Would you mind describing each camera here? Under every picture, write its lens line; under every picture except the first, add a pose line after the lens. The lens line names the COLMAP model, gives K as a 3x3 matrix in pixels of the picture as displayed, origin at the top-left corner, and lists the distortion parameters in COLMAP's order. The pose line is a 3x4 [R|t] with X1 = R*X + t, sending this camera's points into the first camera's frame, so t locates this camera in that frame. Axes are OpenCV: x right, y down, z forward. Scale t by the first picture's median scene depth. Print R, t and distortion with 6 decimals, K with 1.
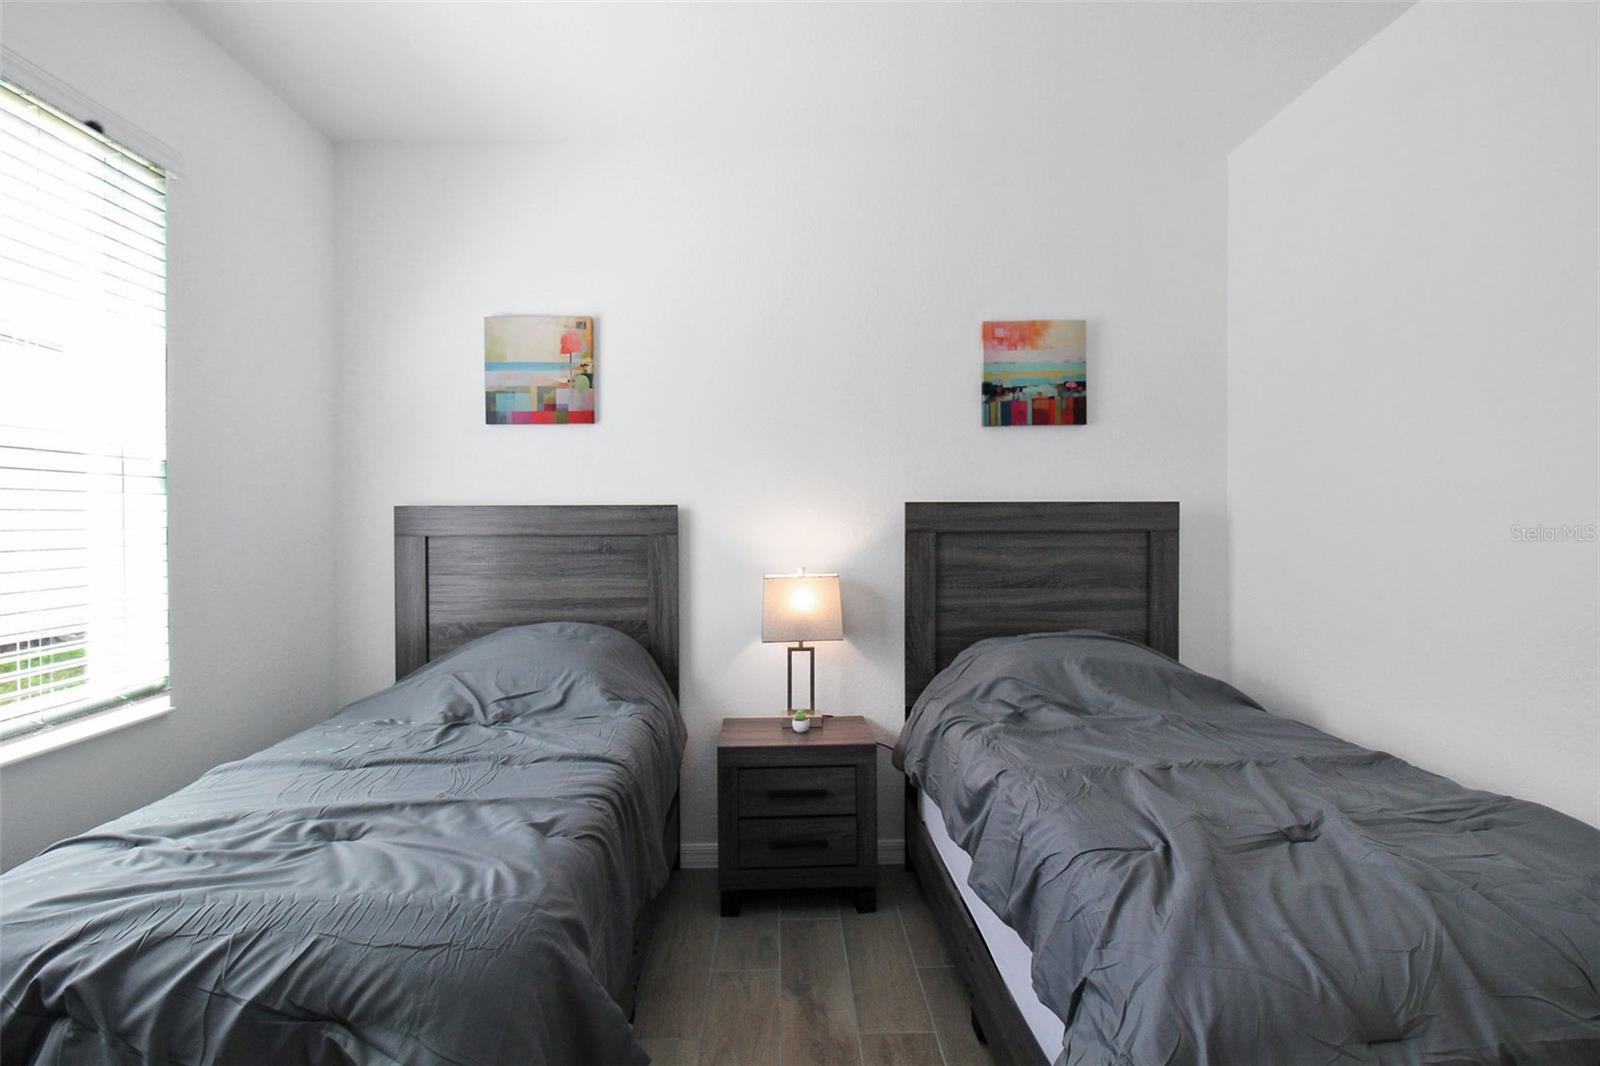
lens RADIAL K [[815.1, 0, 817.2], [0, 815.1, 529.4], [0, 0, 1]] dist [0.000114, -0.014986]
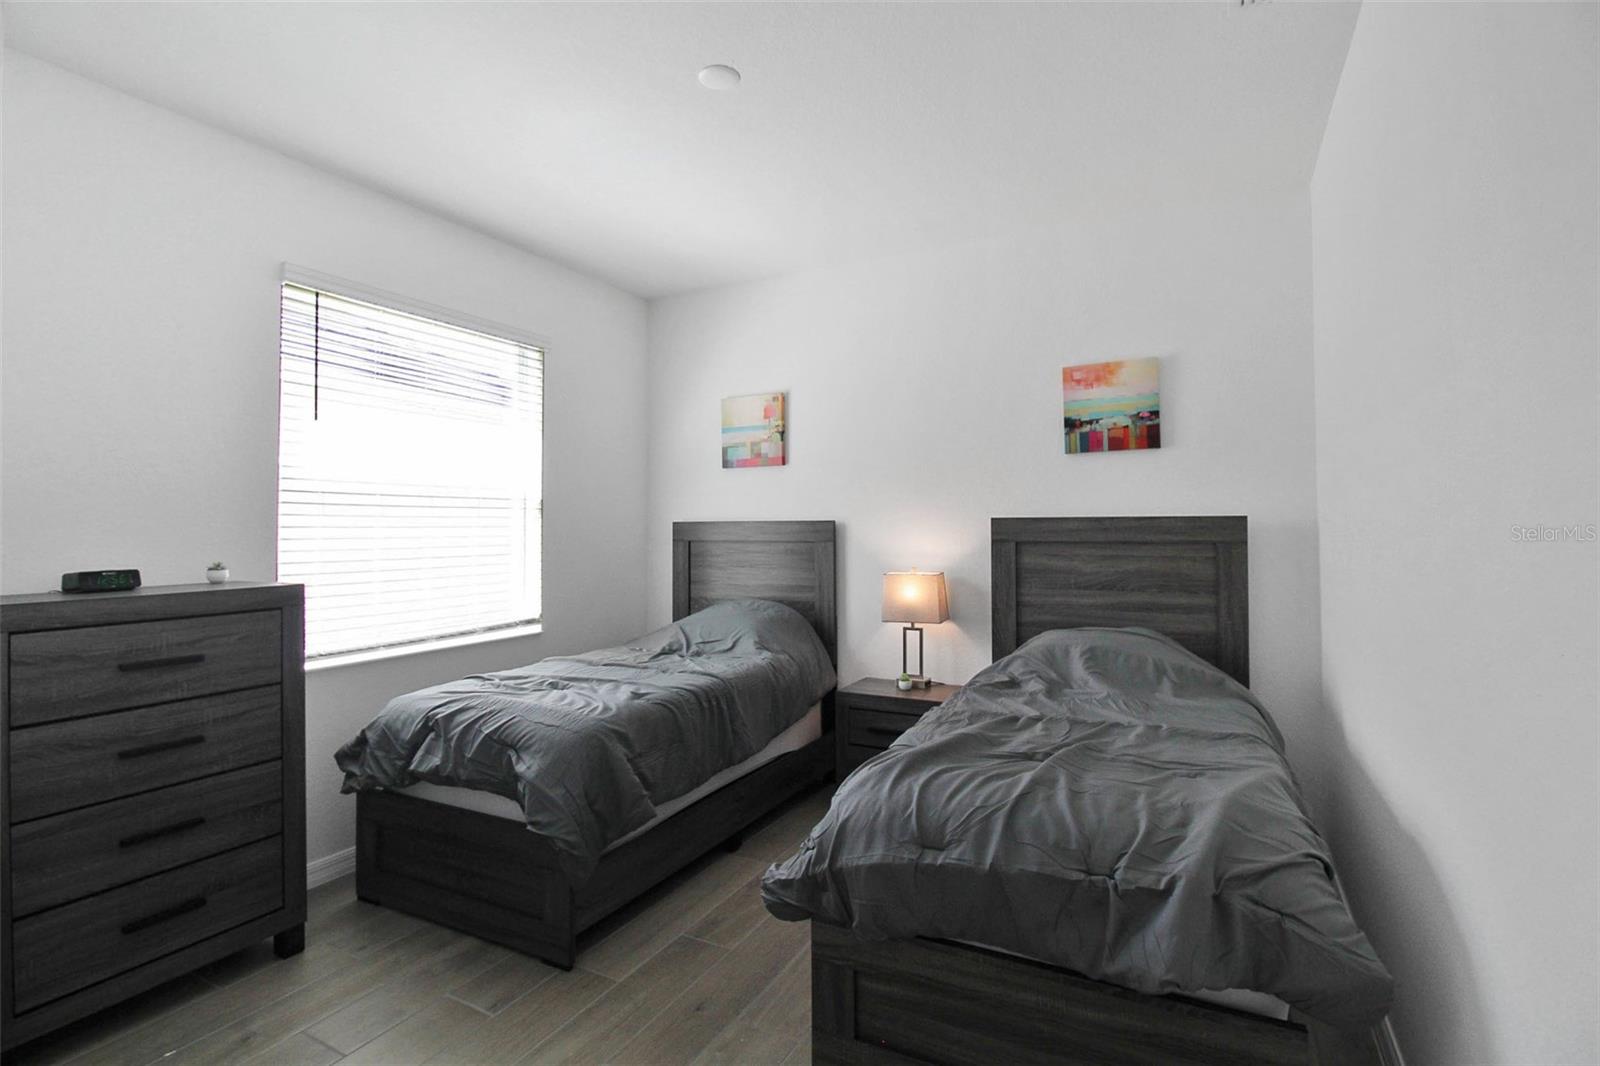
lens RADIAL K [[815.1, 0, 817.2], [0, 815.1, 529.4], [0, 0, 1]] dist [0.000114, -0.014986]
pose [[0.862232, 0.002282, -0.506509, 0.515624], [-0.005583, 0.999972, -0.004999, -0.007890], [0.506483, 0.007138, 0.862220, -0.226176]]
